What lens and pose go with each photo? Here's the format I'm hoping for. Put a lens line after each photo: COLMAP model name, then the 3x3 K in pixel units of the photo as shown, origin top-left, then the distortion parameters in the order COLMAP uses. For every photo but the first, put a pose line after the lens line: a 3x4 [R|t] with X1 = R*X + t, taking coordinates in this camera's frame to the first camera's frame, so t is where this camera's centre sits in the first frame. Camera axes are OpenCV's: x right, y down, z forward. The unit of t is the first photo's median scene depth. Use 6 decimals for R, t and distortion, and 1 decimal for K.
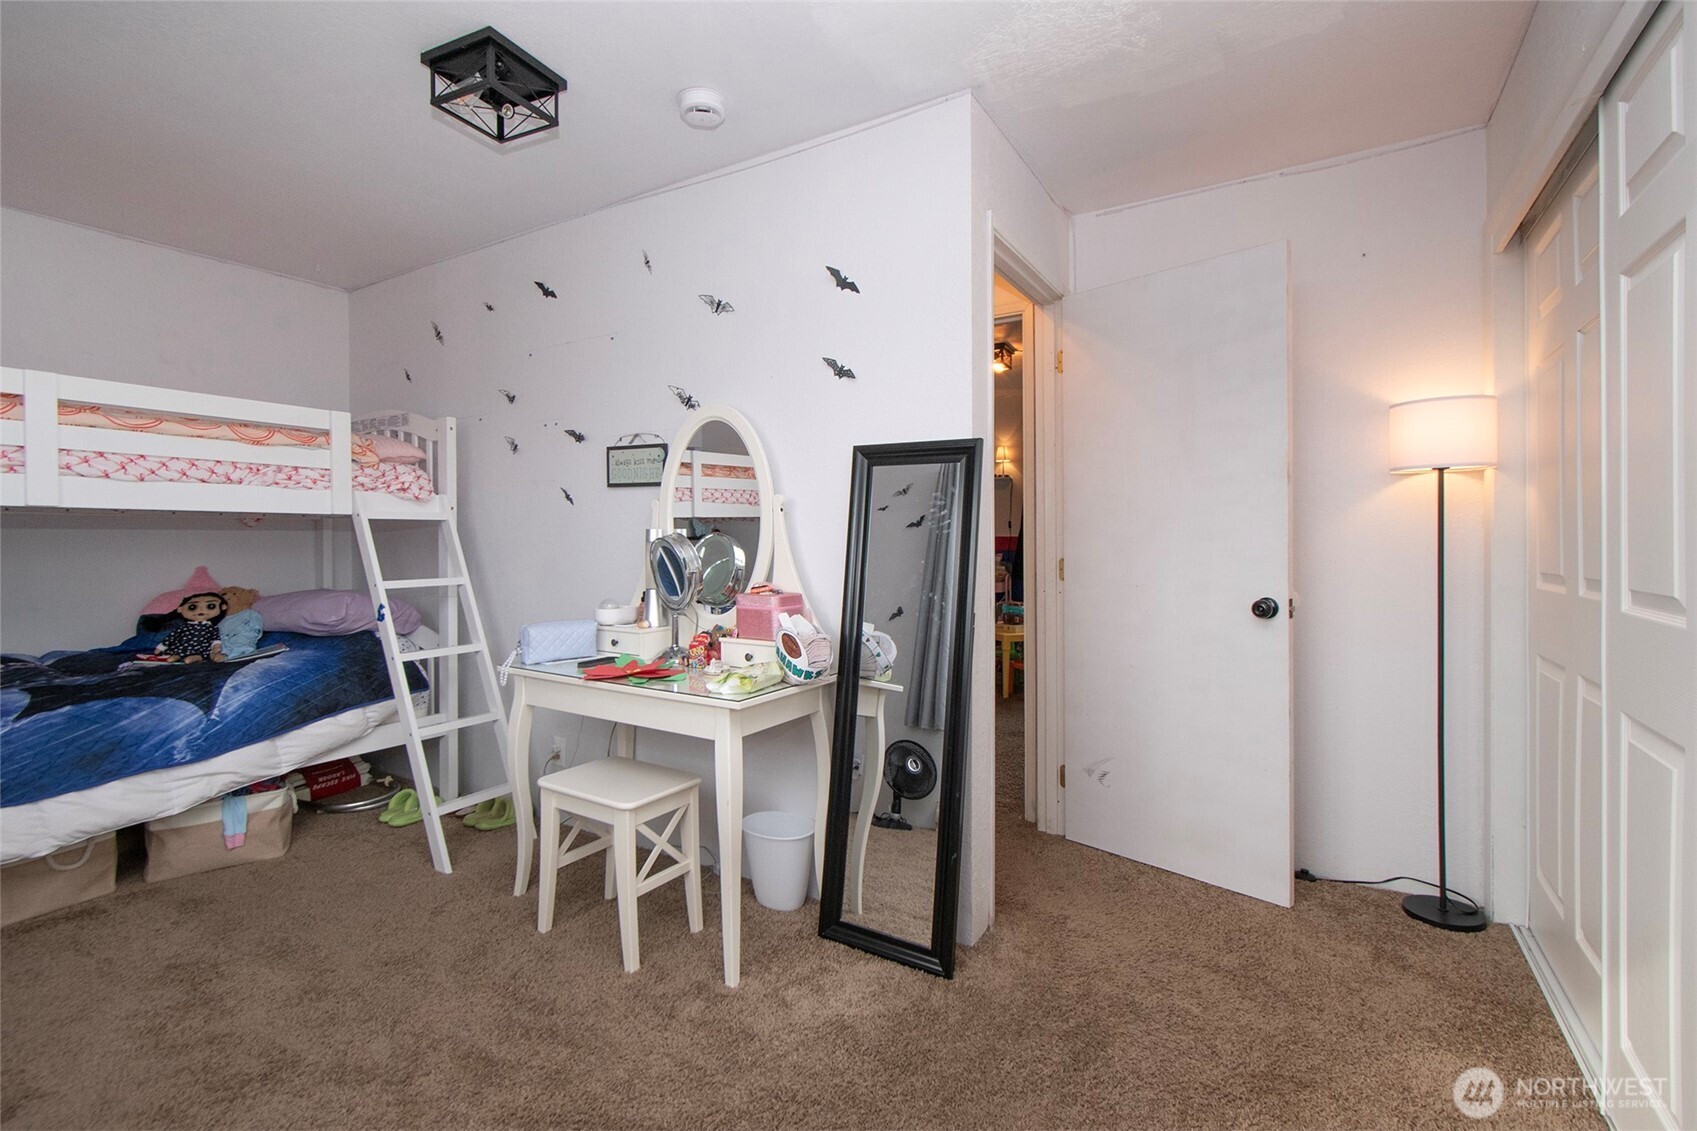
lens RADIAL K [[776.6, 0, 847.2], [0, 776.6, 558.3], [0, 0, 1]] dist [0.002304, 0.000323]
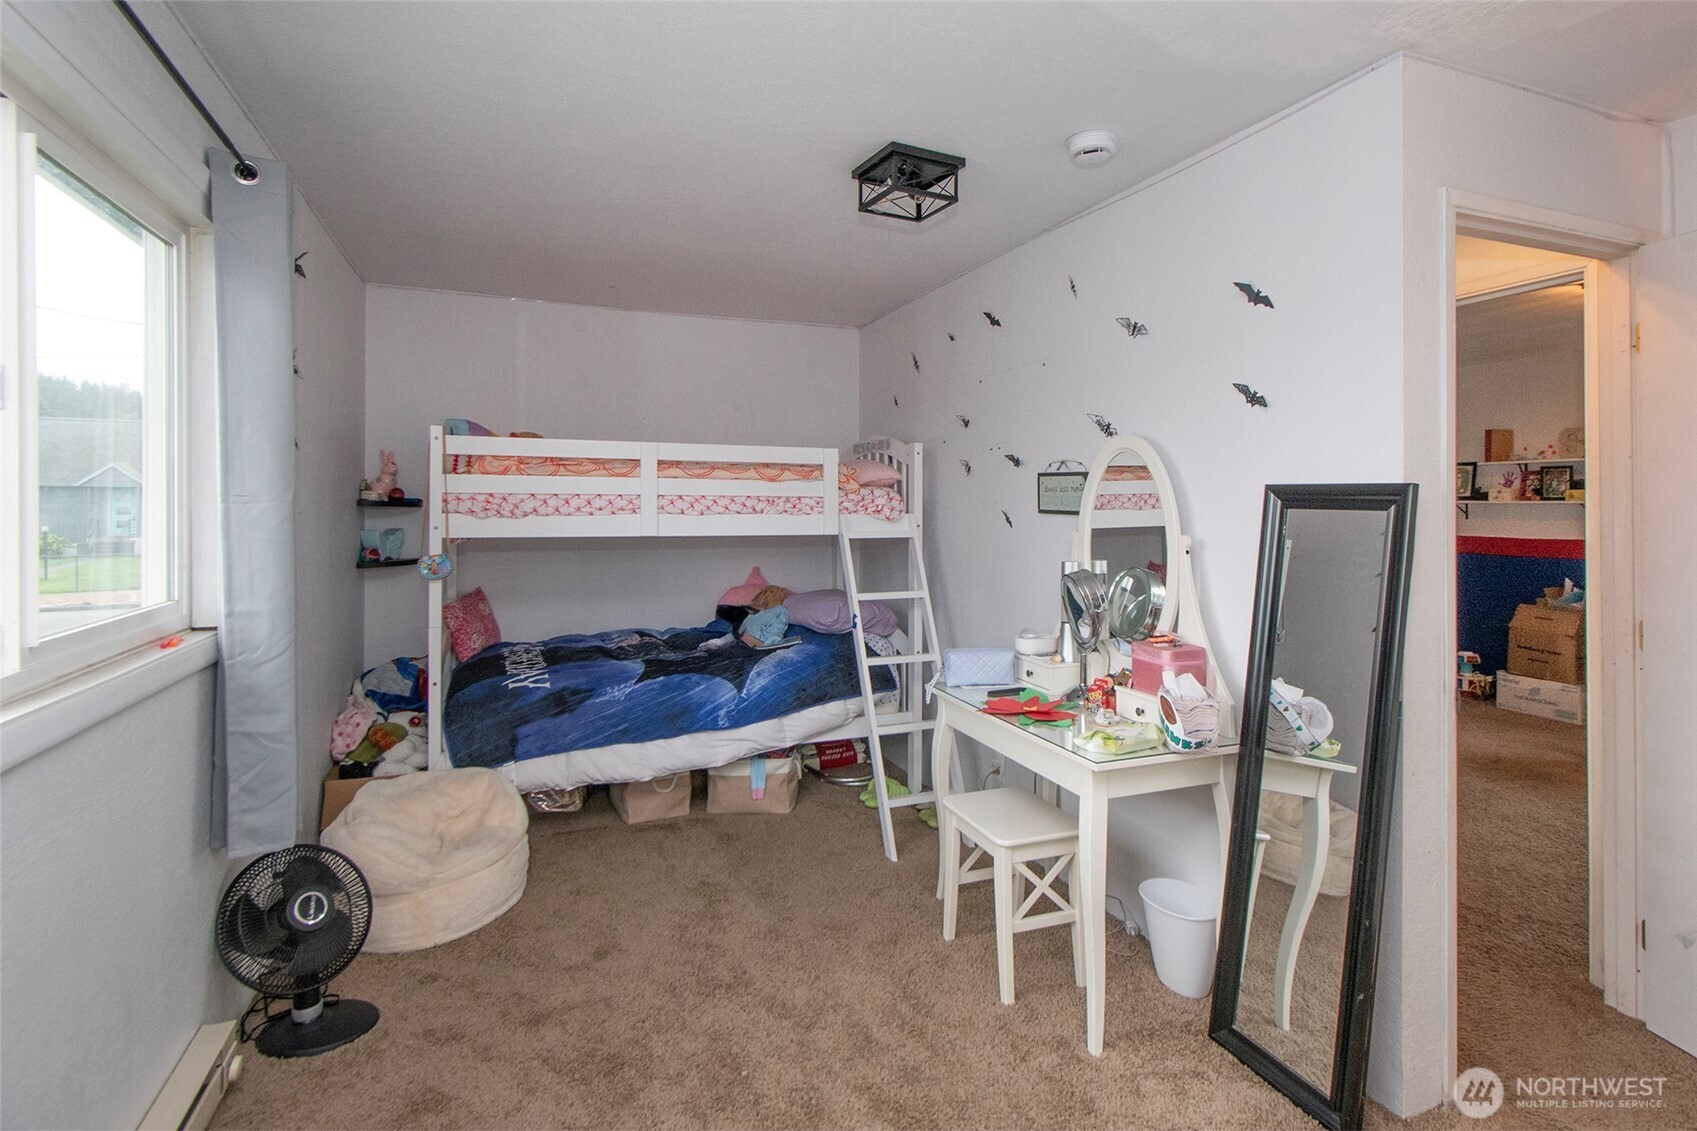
lens RADIAL K [[869.8, 0, 851.1], [0, 869.8, 524.6], [0, 0, 1]] dist [-0.000962, -0.000623]
pose [[0.798524, 0.010562, -0.601870, 0.198919], [-0.015555, 0.999874, -0.003092, -0.079579], [0.601762, 0.011831, 0.798588, -0.045425]]
